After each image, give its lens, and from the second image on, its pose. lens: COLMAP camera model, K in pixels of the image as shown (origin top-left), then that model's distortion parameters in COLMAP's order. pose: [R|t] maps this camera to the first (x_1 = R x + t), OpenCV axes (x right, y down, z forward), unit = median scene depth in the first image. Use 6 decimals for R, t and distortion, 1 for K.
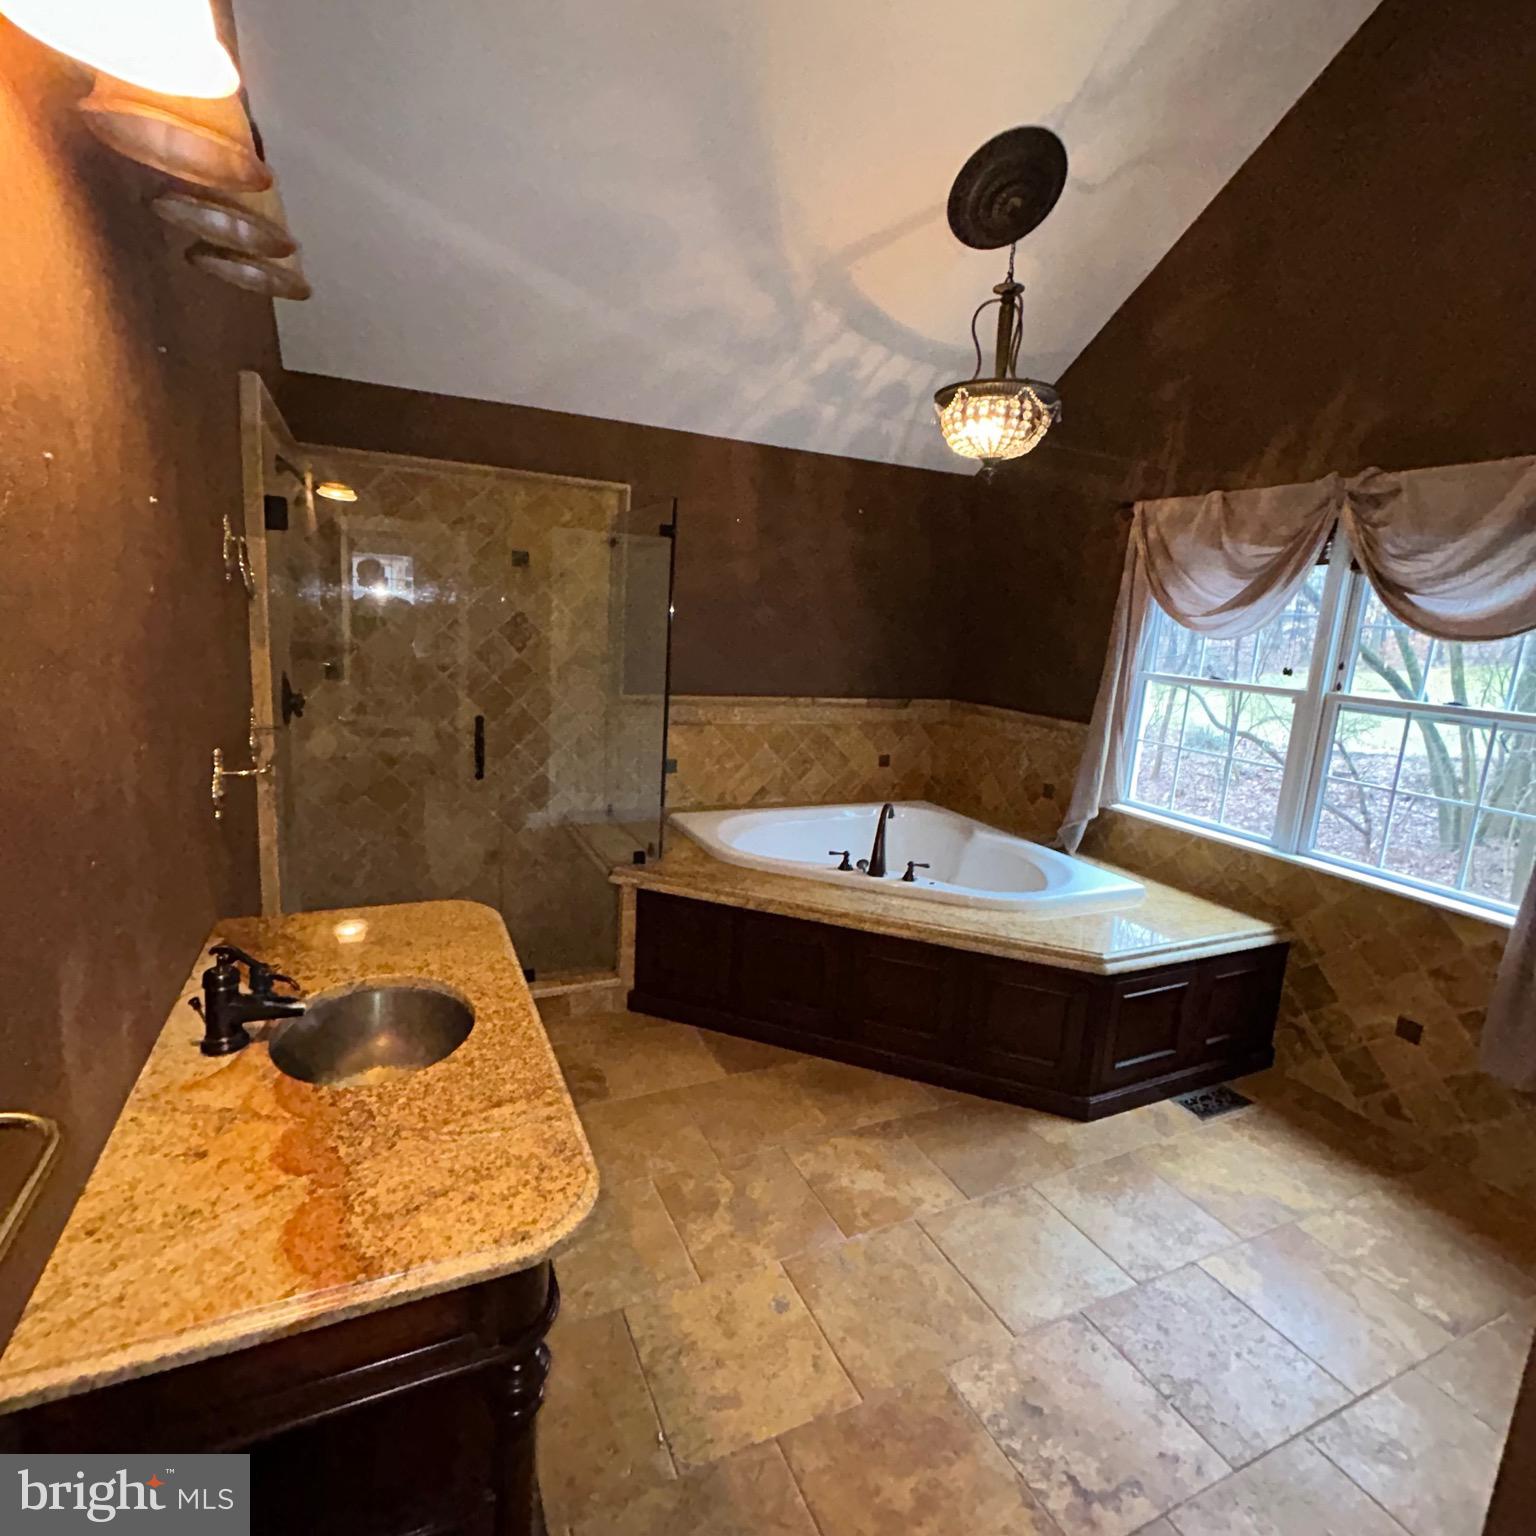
lens RADIAL K [[831.5, 0, 772.5], [0, 831.5, 769.6], [0, 0, 1]] dist [0.008220, 0.002761]
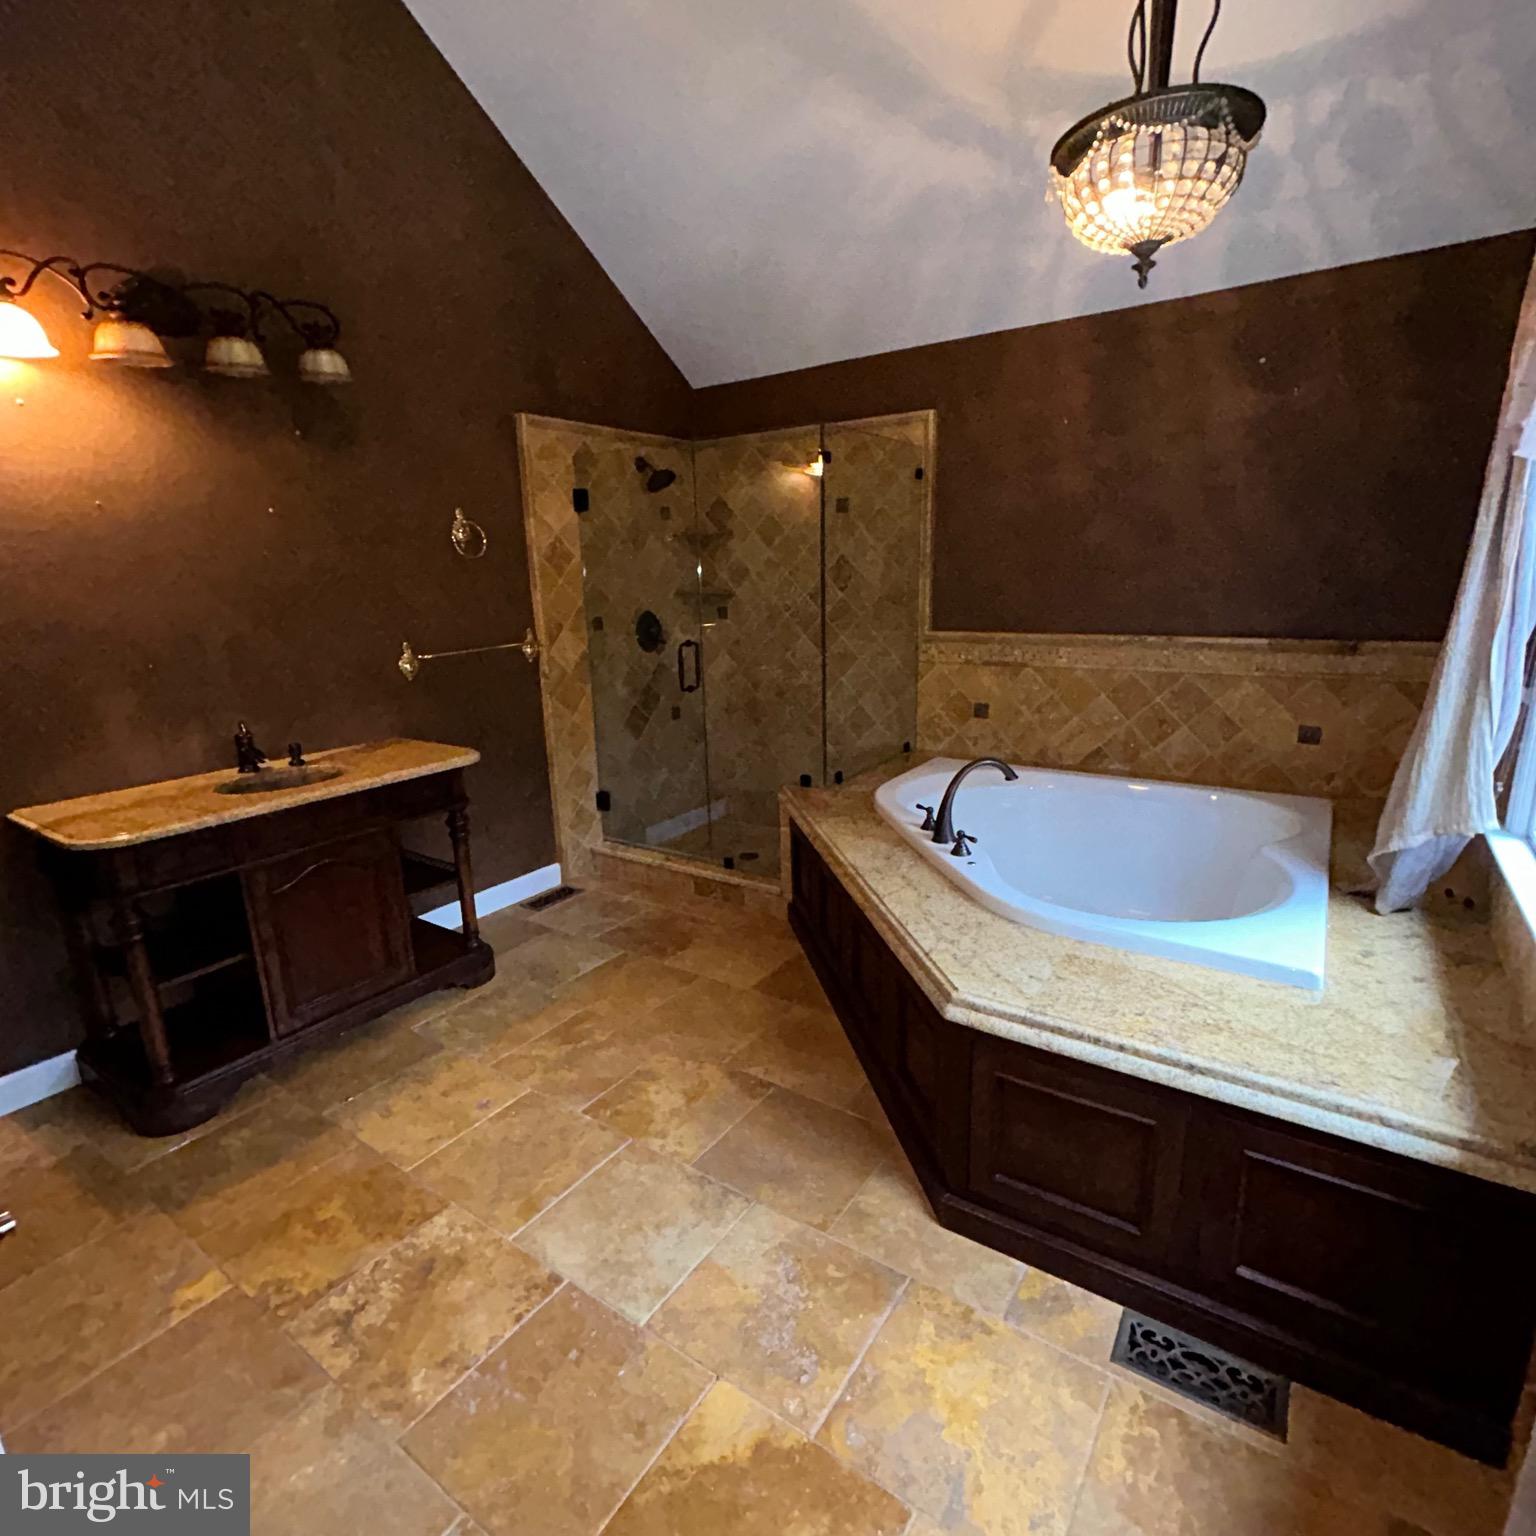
lens RADIAL K [[831.5, 0, 766.0], [0, 831.5, 767.8], [0, 0, 1]] dist [0.008220, 0.002761]
pose [[0.492062, 0.128727, -0.860990, 0.773563], [-0.103428, 0.990647, 0.089002, 0.001667], [0.864394, 0.045256, 0.500774, 0.466807]]
